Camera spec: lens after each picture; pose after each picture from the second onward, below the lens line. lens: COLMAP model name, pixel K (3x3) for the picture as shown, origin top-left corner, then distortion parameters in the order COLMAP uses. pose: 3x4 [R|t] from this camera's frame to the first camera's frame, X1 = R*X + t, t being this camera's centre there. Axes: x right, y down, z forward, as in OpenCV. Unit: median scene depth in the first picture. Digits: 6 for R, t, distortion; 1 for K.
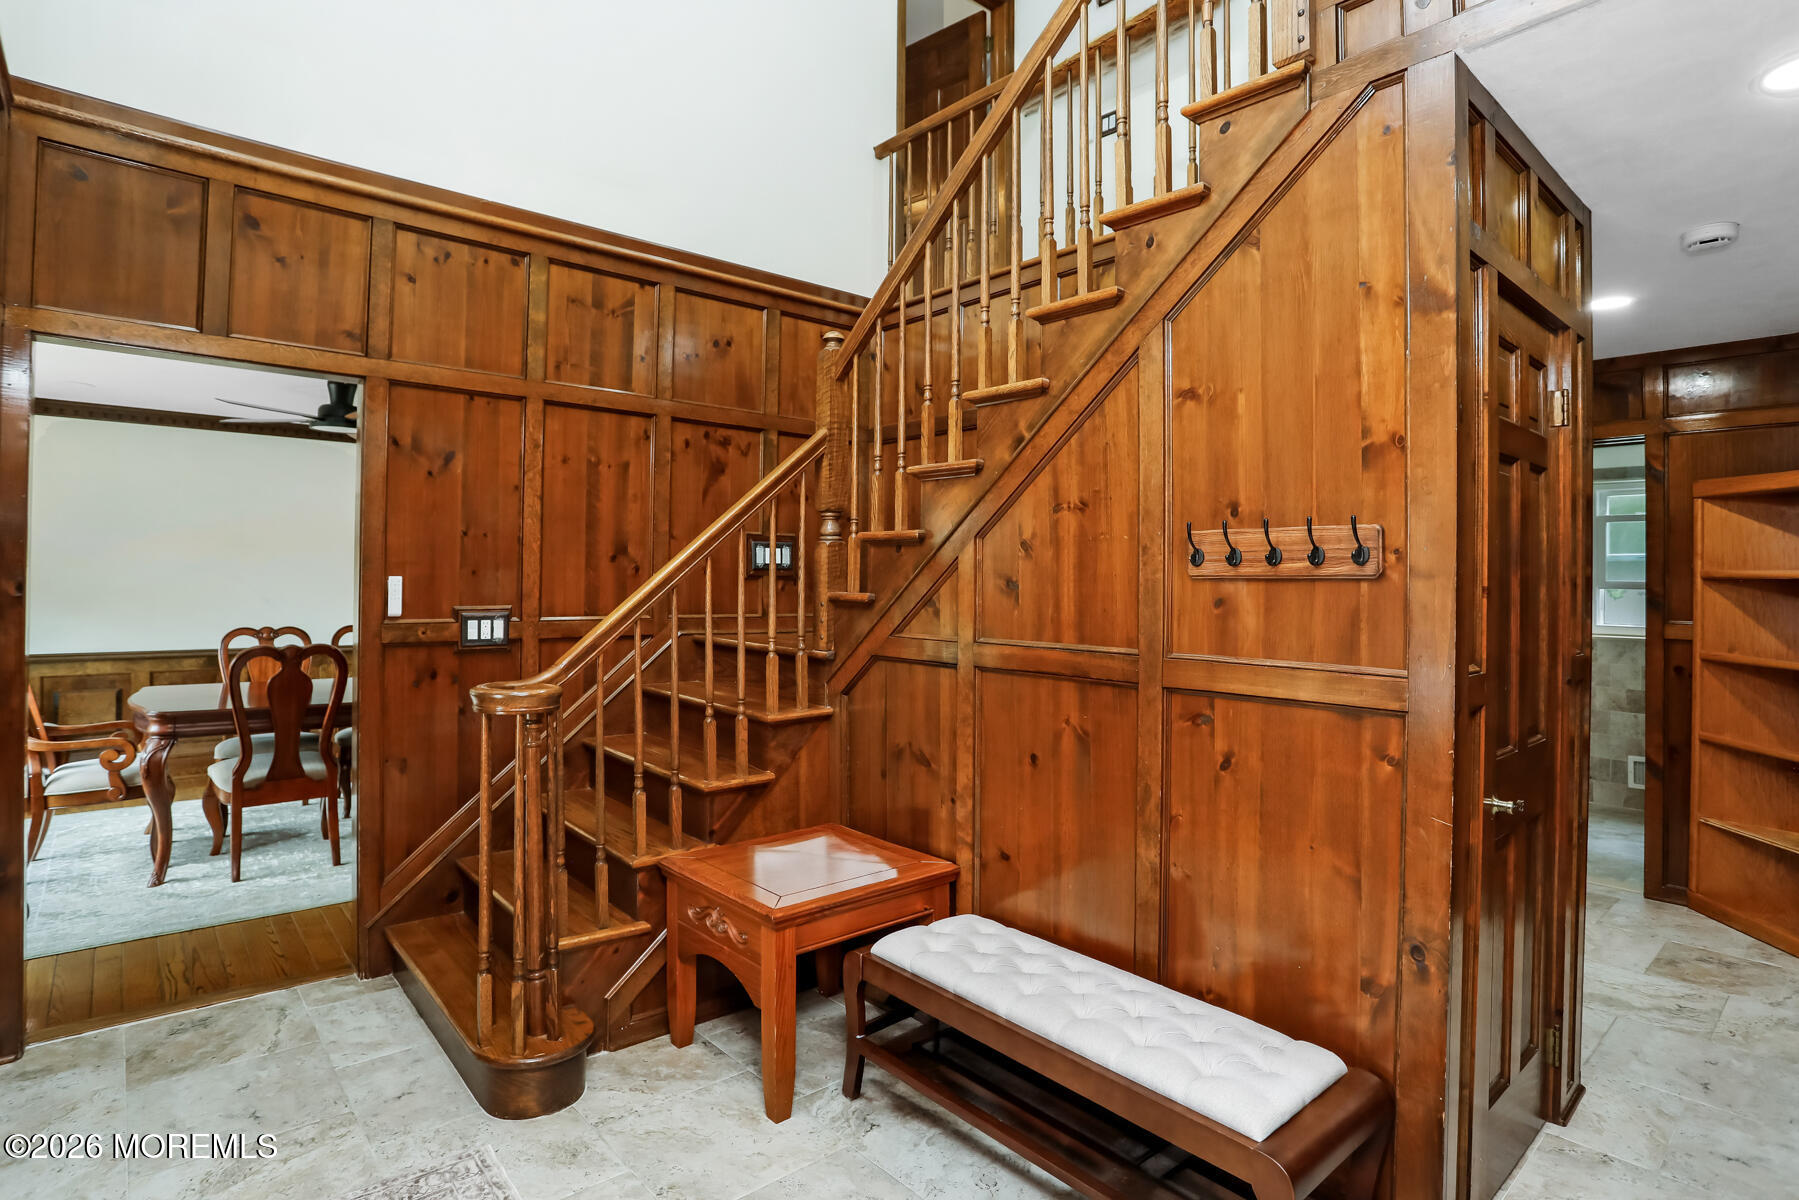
lens RADIAL K [[918.7, 0, 883.4], [0, 918.7, 581.8], [0, 0, 1]] dist [-0.074669, 0.029259]
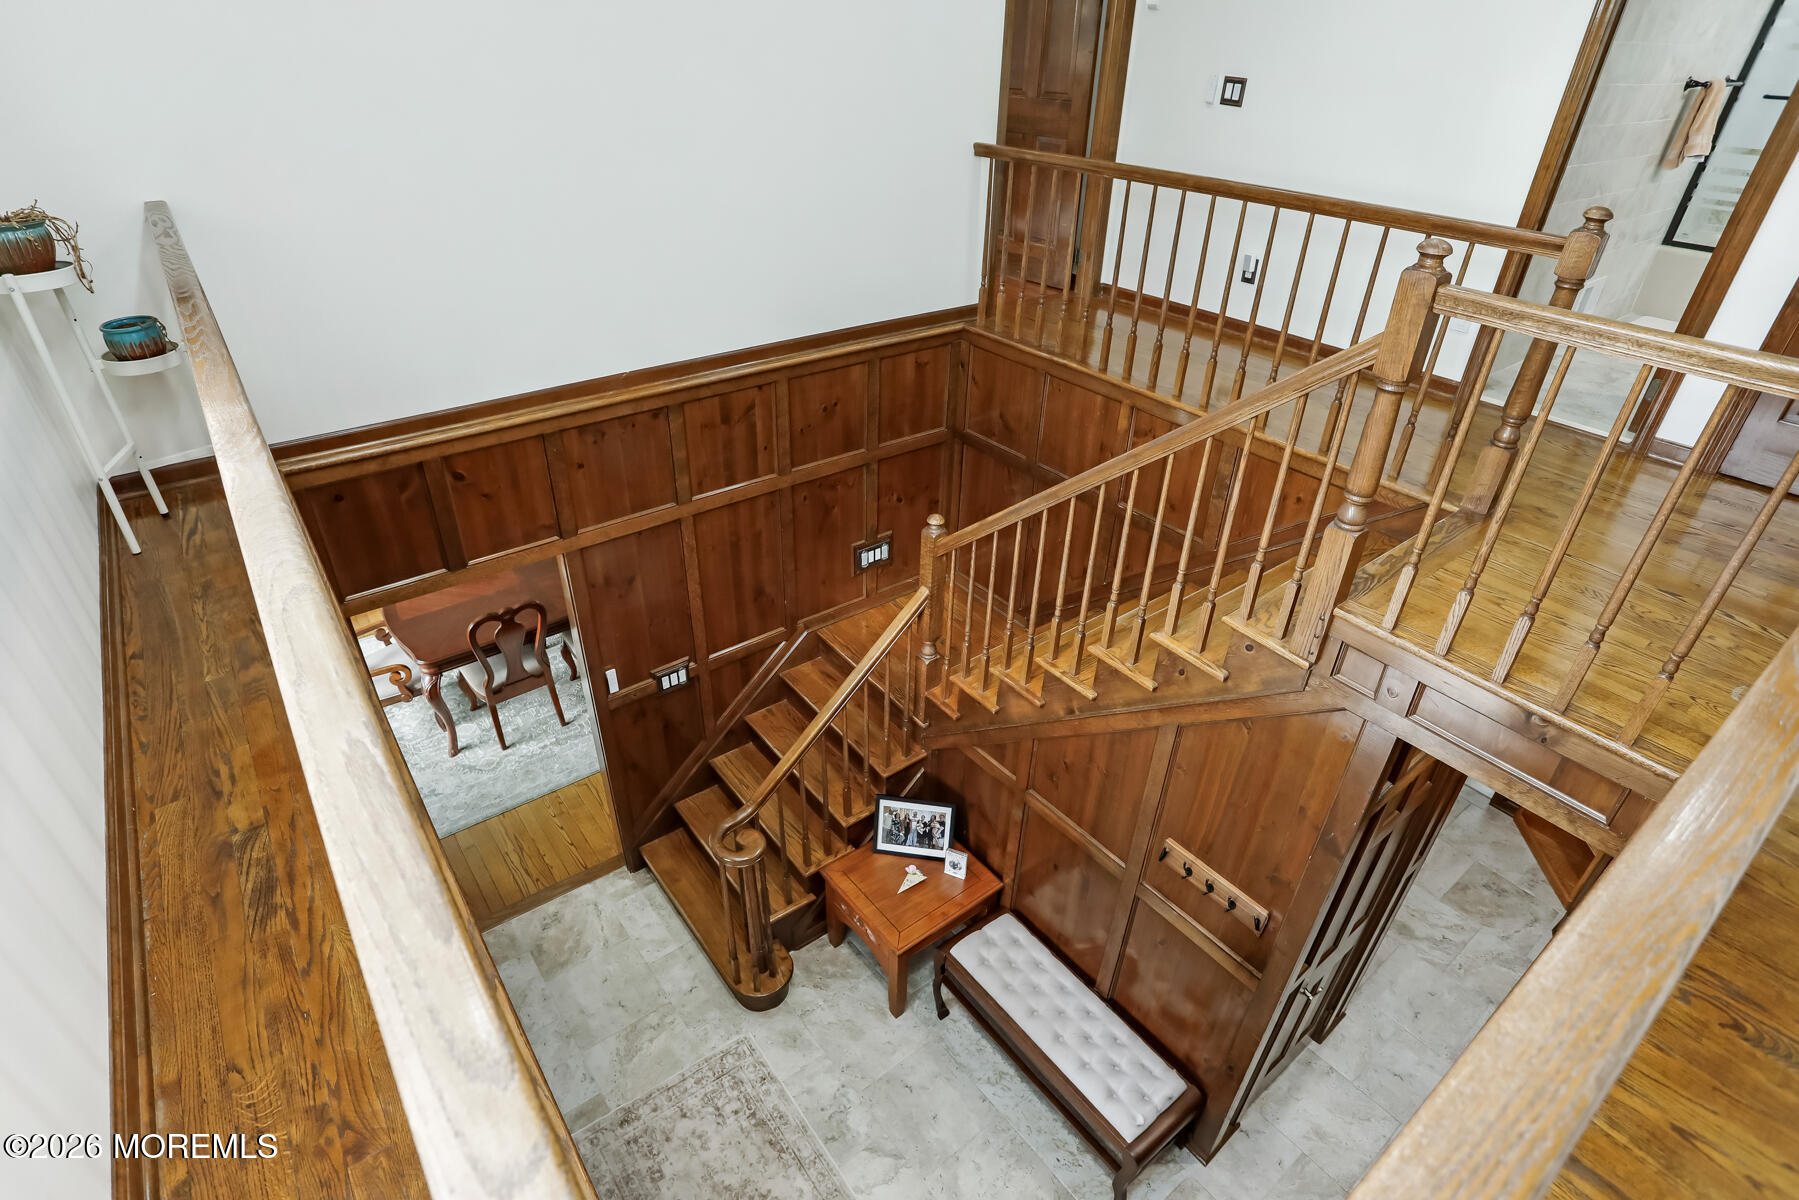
lens RADIAL K [[918.7, 0, 883.4], [0, 918.7, 581.8], [0, 0, 1]] dist [-0.074669, 0.029259]
pose [[0.998496, 0.033038, -0.043750, -0.084827], [-0.004351, 0.843254, 0.537497, -1.080579], [0.054650, -0.536499, 0.842130, -0.099784]]
